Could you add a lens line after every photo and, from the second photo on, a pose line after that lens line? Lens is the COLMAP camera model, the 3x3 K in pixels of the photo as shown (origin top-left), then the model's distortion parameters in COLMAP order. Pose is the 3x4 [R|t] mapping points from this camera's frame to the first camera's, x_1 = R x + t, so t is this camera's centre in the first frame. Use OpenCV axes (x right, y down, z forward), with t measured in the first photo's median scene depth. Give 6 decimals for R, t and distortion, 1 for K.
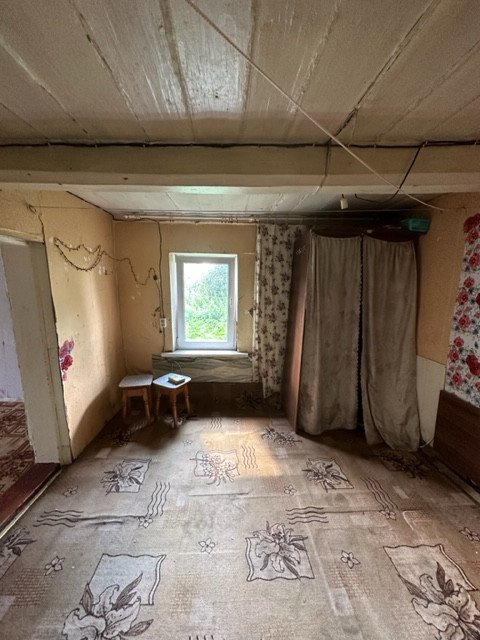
lens RADIAL K [[254.3, 0, 240.0], [0, 254.3, 320.0], [0, 0, 1]] dist [-0.000057, -0.000082]
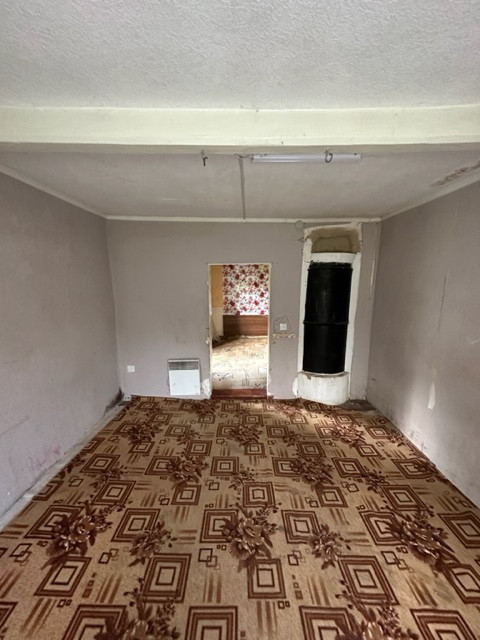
lens RADIAL K [[254.3, 0, 240.0], [0, 254.3, 320.0], [0, 0, 1]] dist [-0.000057, -0.000082]
pose [[0.048979, -0.182840, 0.981922, -2.591645], [0.134385, 0.975369, 0.174917, -0.203767], [-0.989718, 0.123389, 0.072344, 0.694739]]
